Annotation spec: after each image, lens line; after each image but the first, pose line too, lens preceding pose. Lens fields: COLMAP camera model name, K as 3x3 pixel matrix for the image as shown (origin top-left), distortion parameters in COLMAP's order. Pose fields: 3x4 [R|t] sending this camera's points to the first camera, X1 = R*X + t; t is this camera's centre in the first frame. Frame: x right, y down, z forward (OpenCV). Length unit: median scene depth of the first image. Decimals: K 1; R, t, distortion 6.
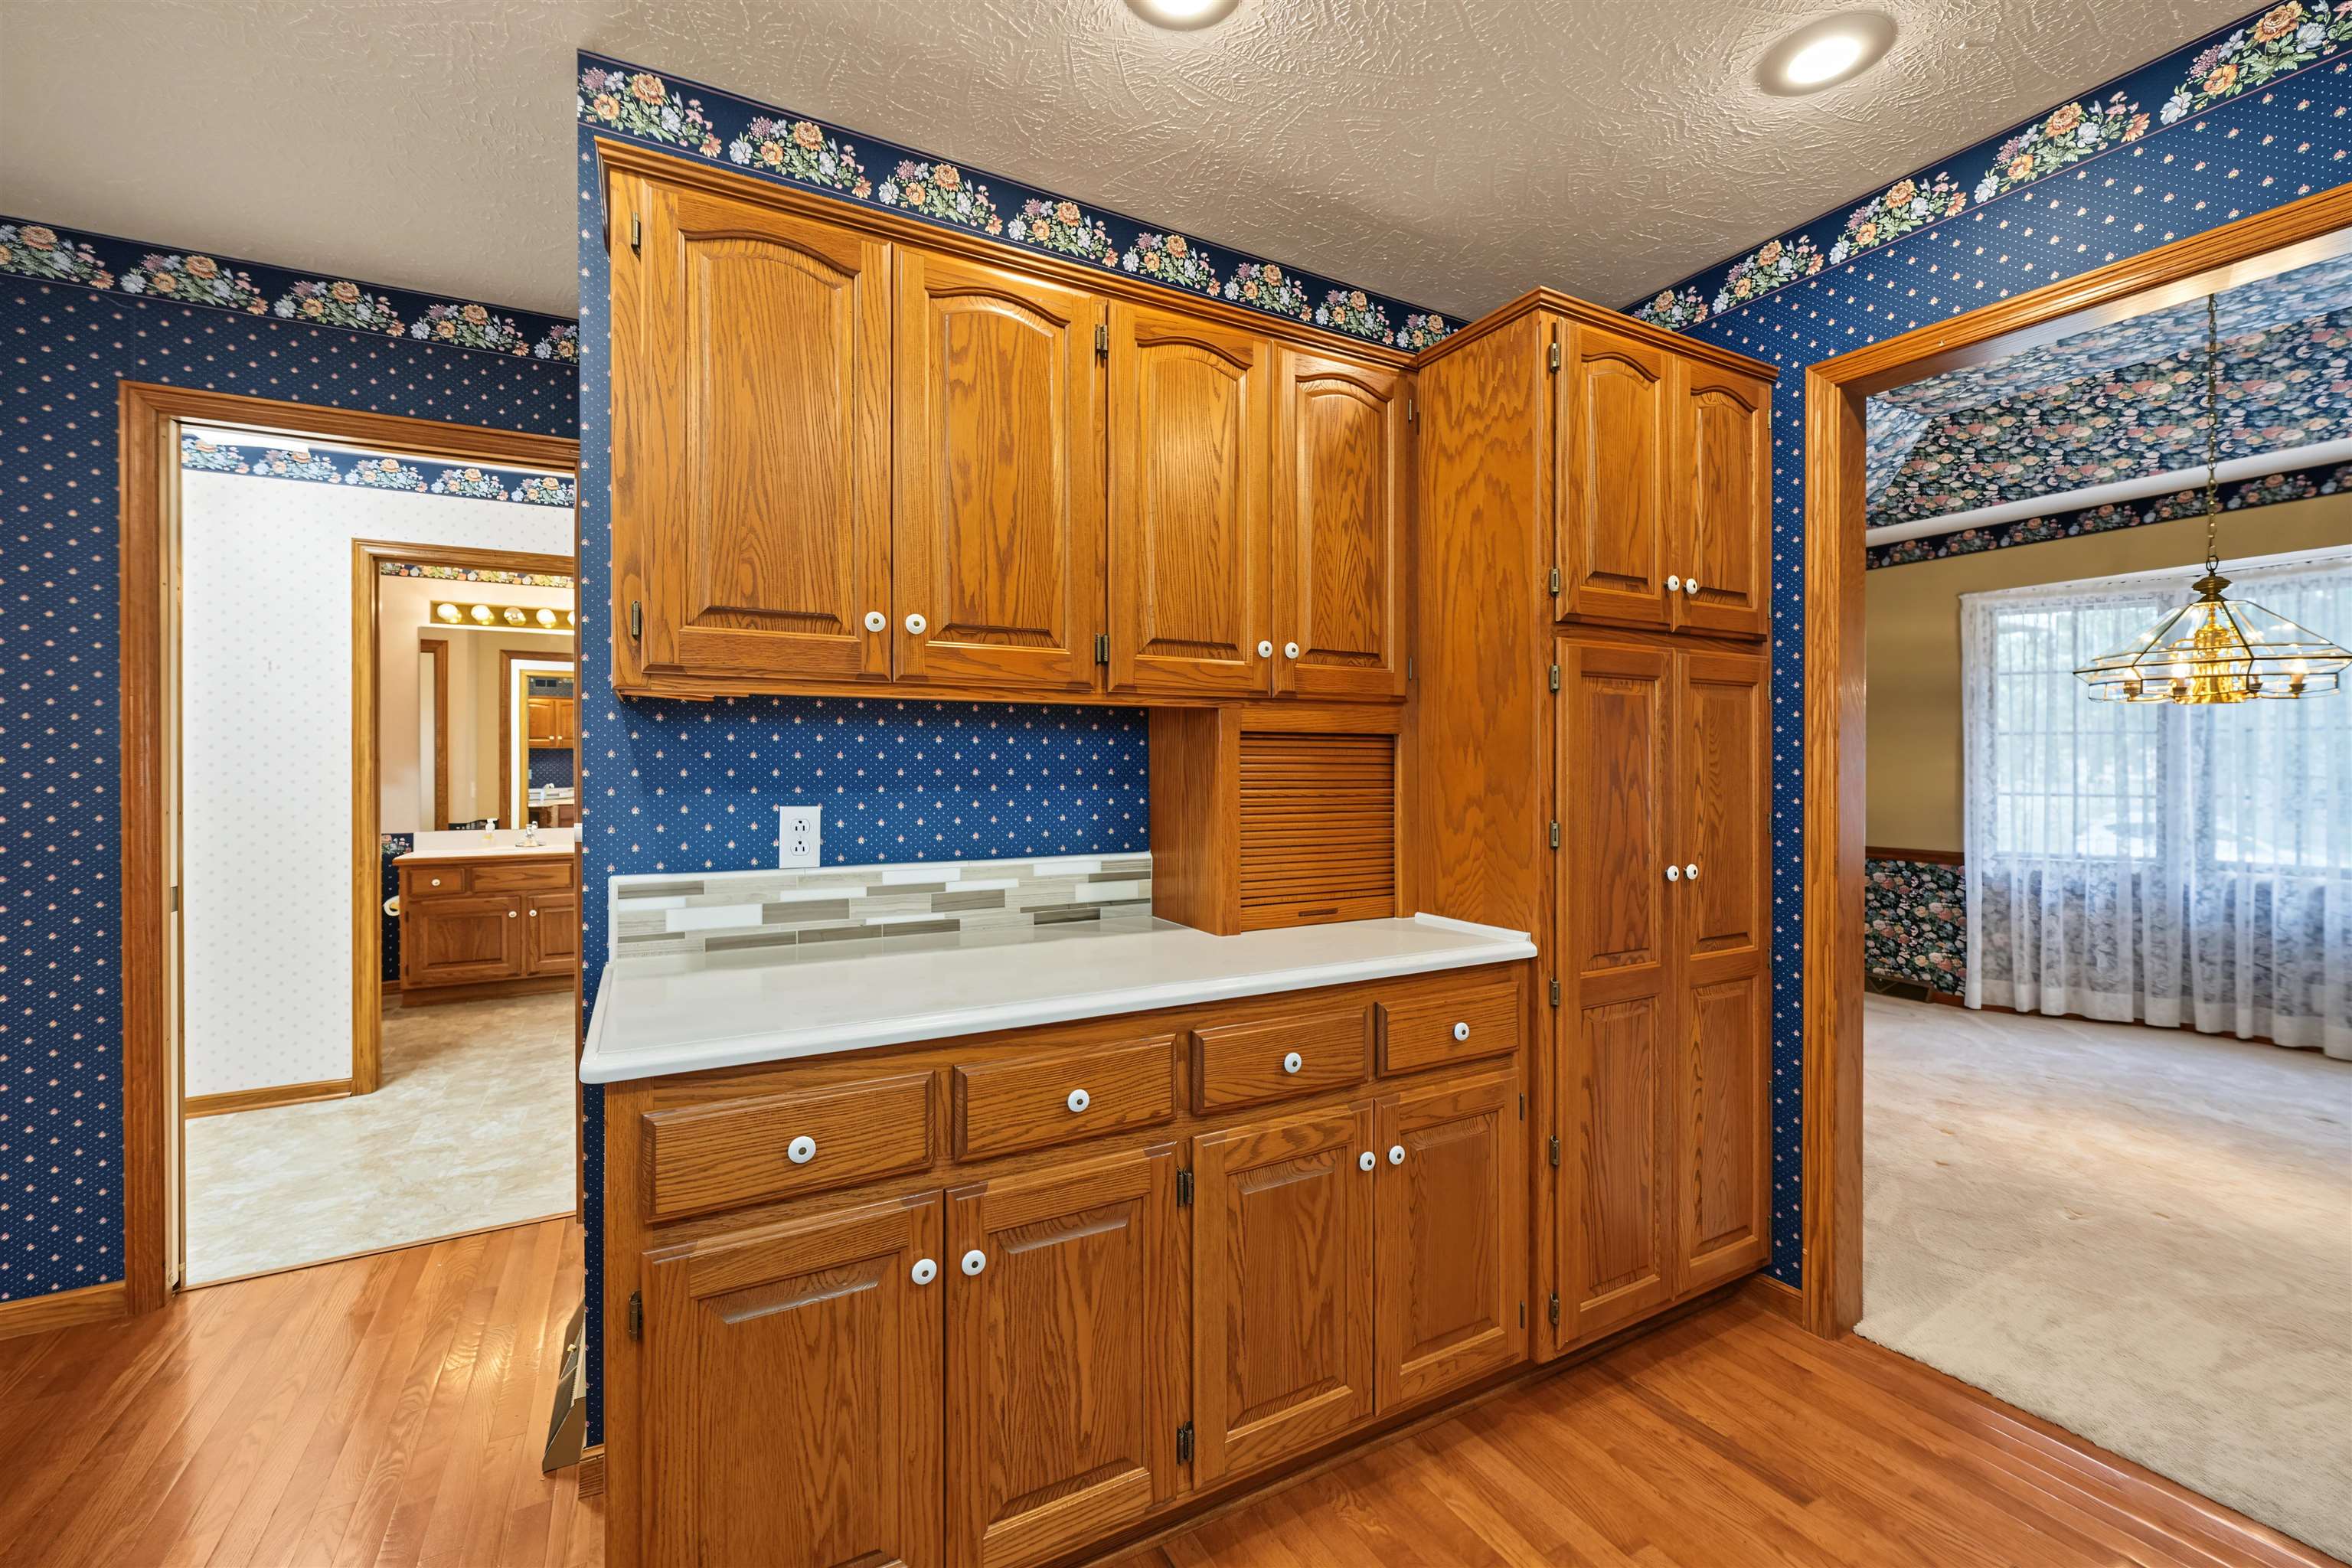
lens RADIAL K [[956.2, 0, 1180.5], [0, 956.2, 771.4], [0, 0, 1]] dist [-0.005119, 0.001463]
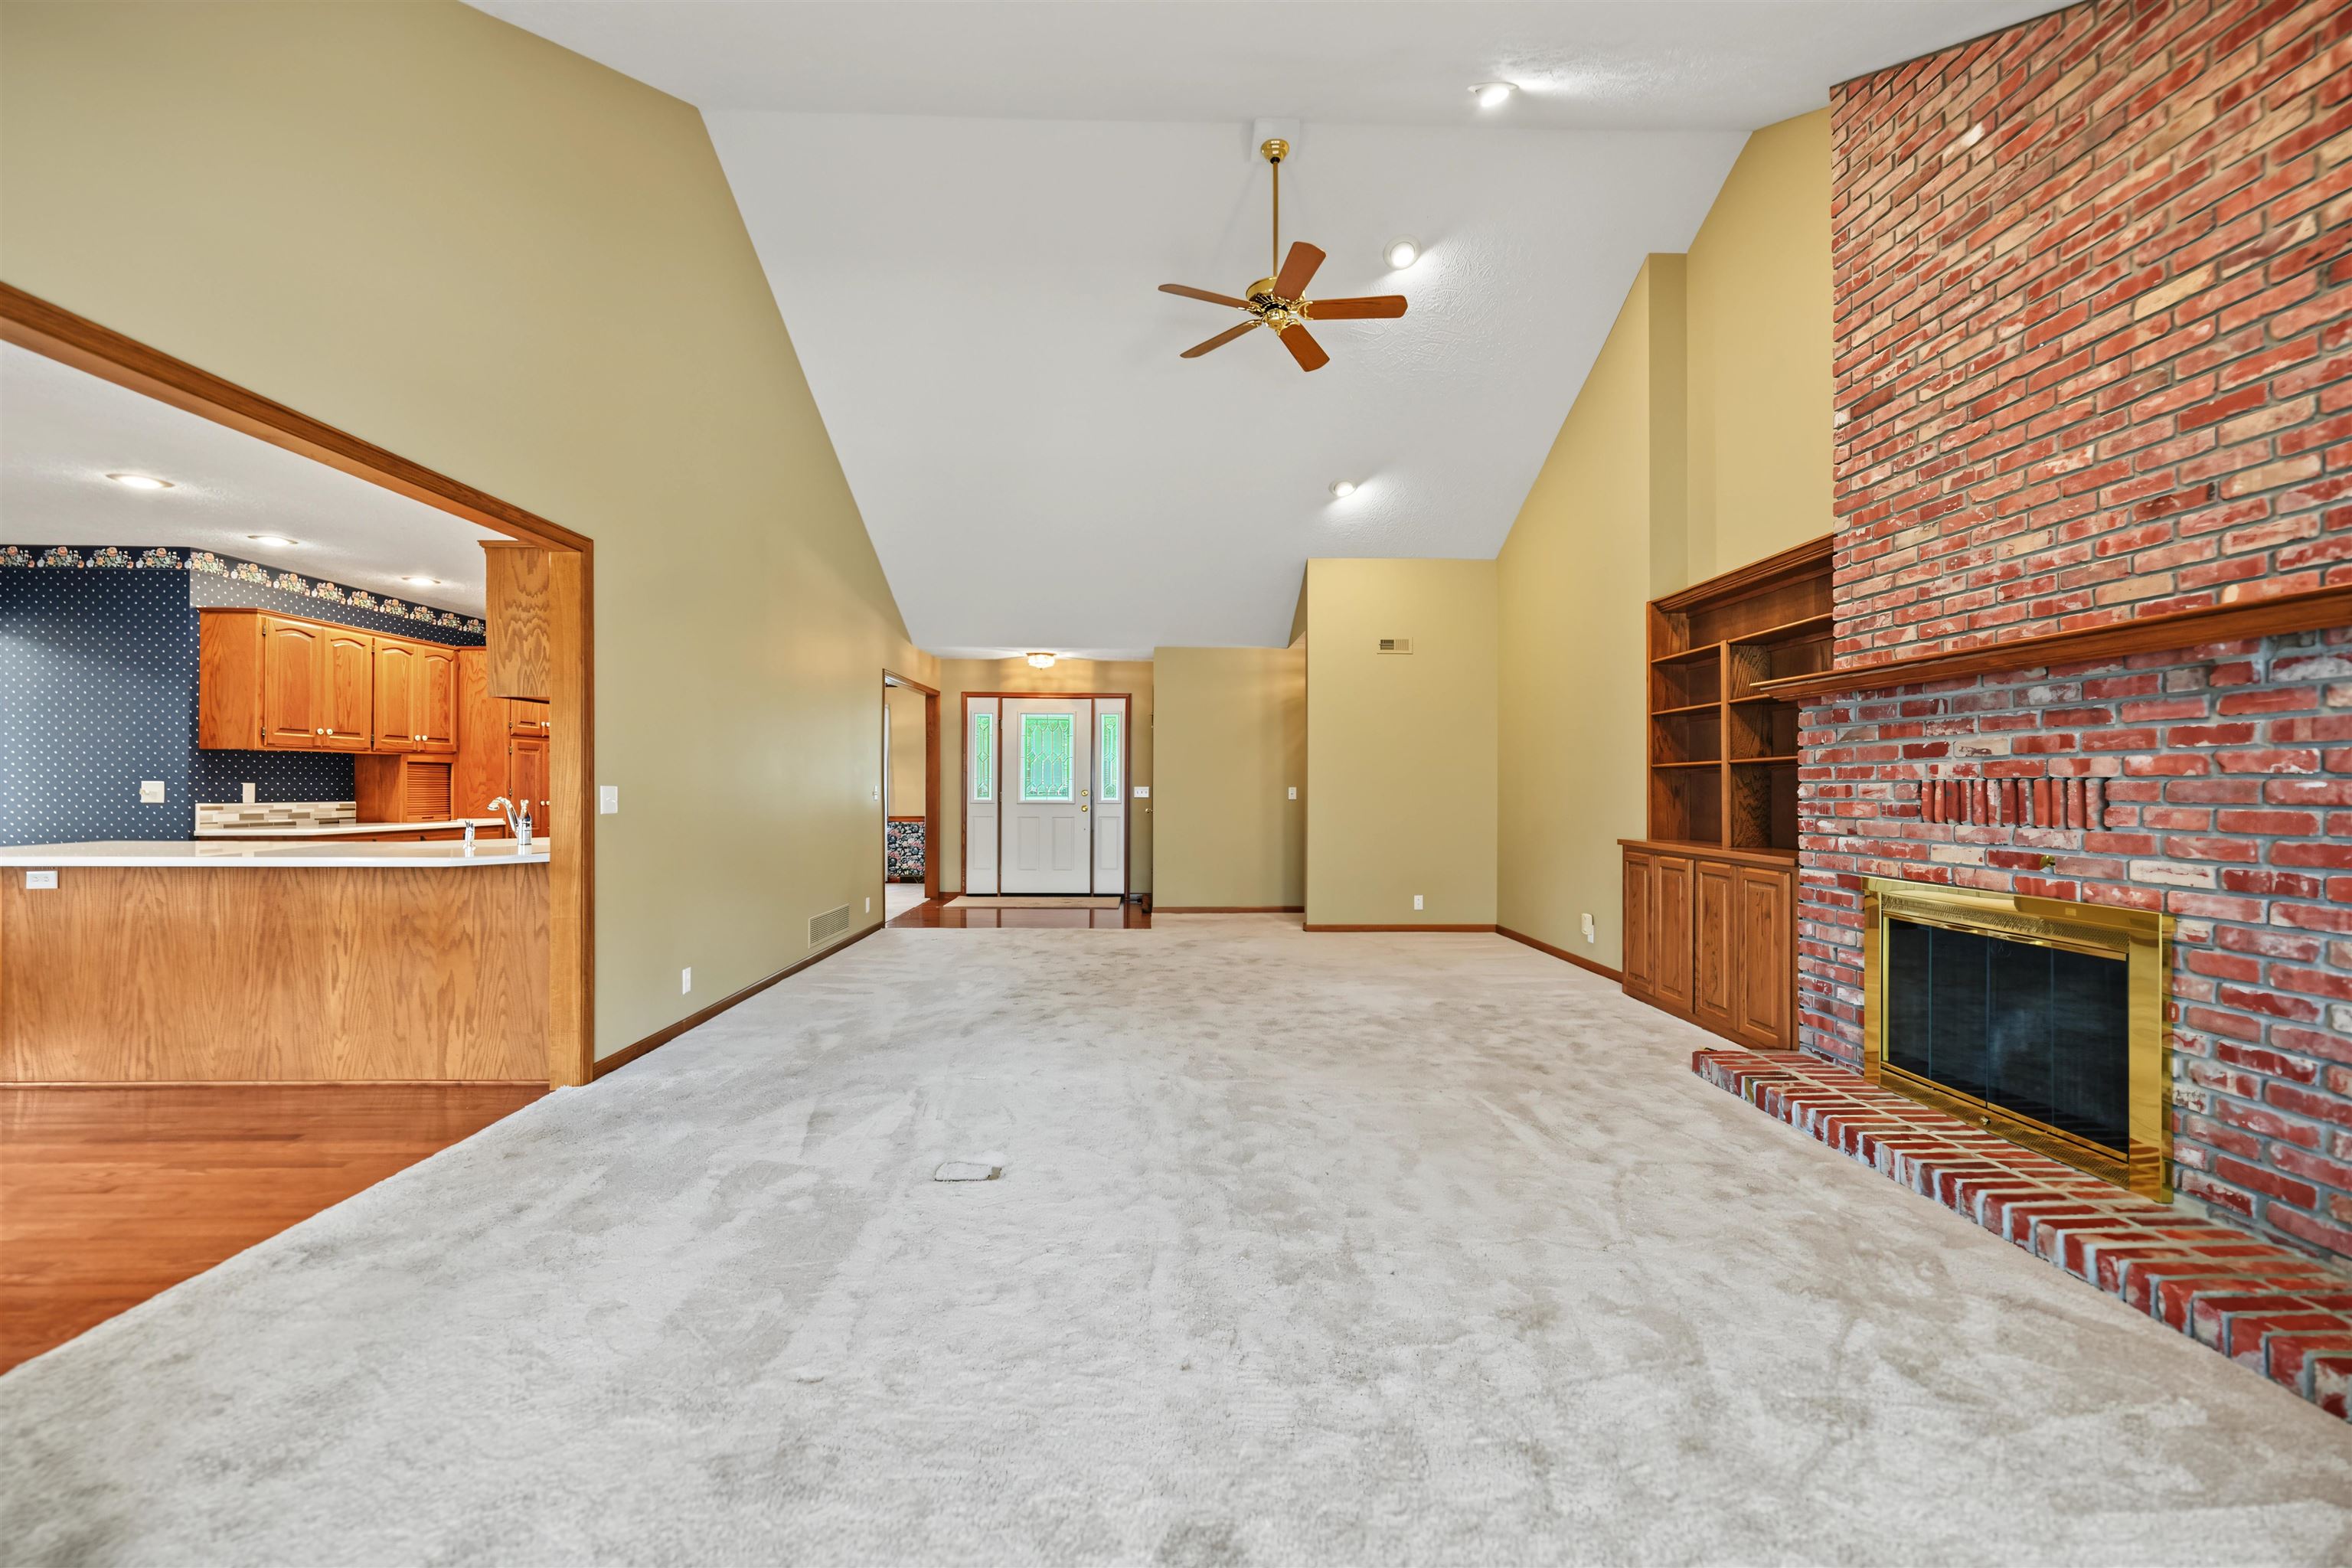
lens RADIAL K [[956.2, 0, 1185.8], [0, 956.2, 778.7], [0, 0, 1]] dist [-0.005119, 0.001463]
pose [[0.450845, 0.007379, 0.892572, -1.608246], [0.003439, 0.999944, -0.010004, 0.057122], [-0.892596, 0.007580, 0.450794, -2.798630]]
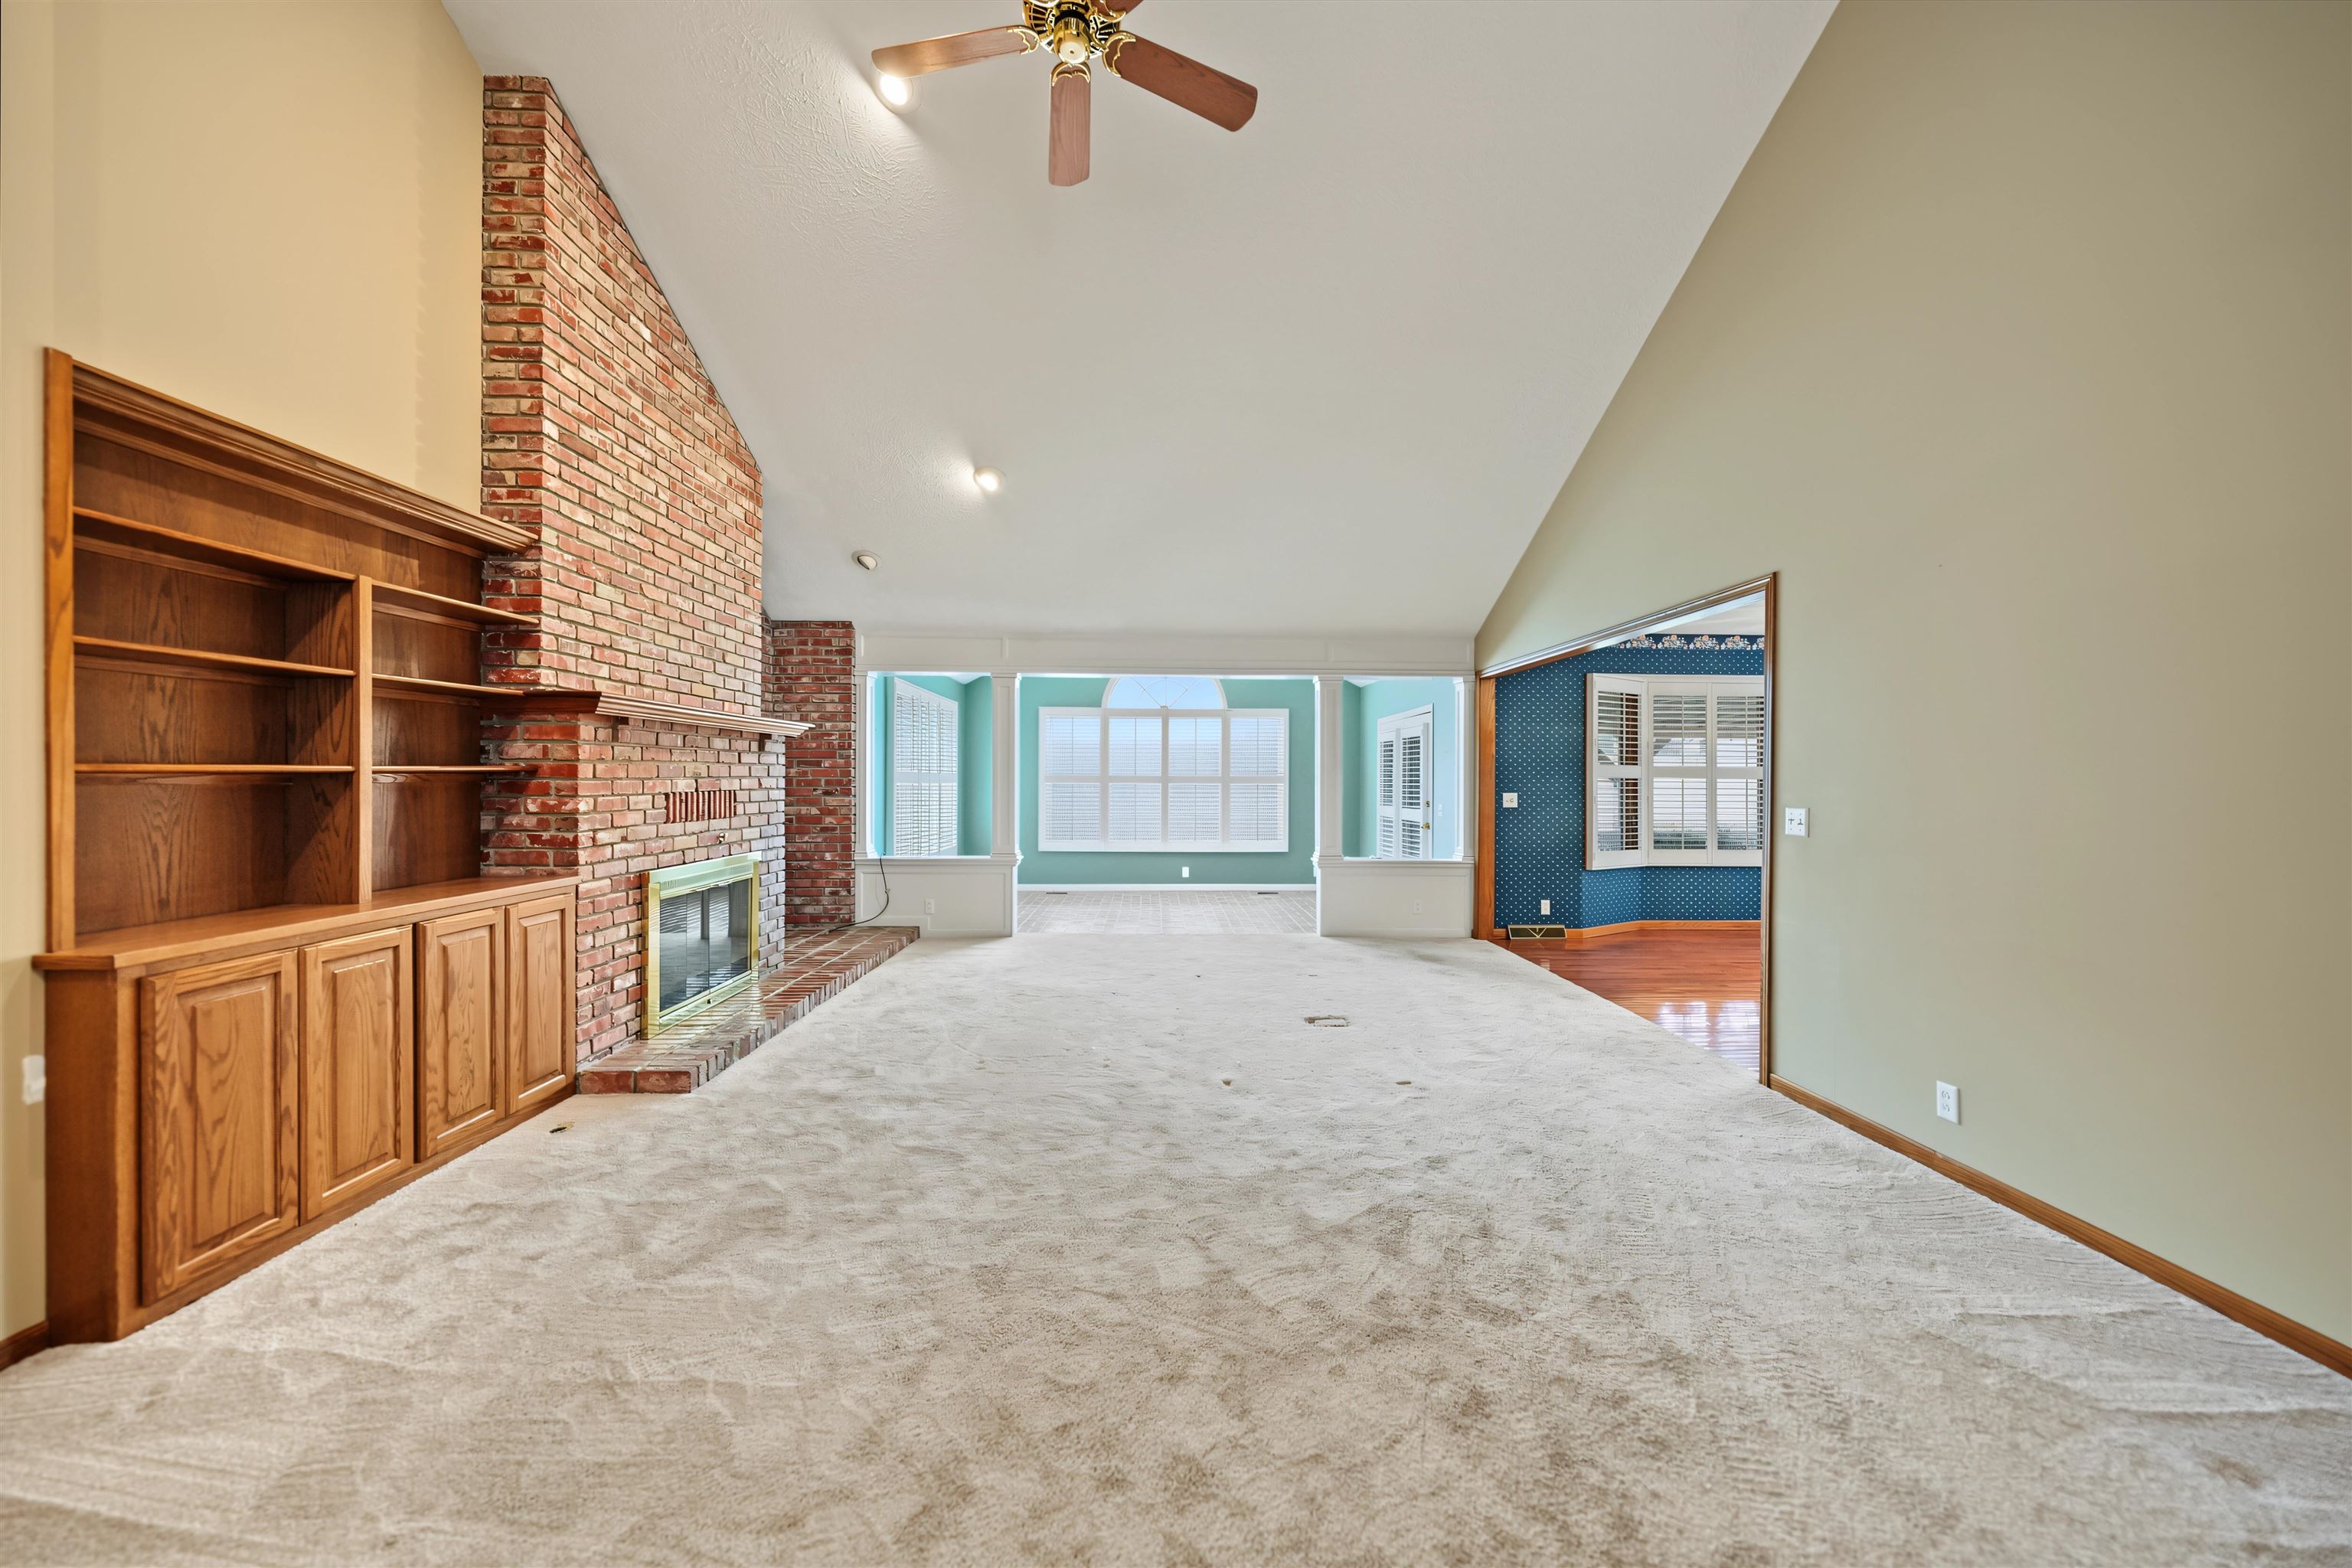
lens RADIAL K [[862.9, 0, 1173.4], [0, 862.9, 779.5], [0, 0, 1]] dist [0.001711, -0.000419]
pose [[-0.453748, 0.000209, -0.891130, 1.753916], [-0.010044, 0.999935, 0.005349, -0.006932], [0.891074, 0.011377, -0.453716, -1.188451]]
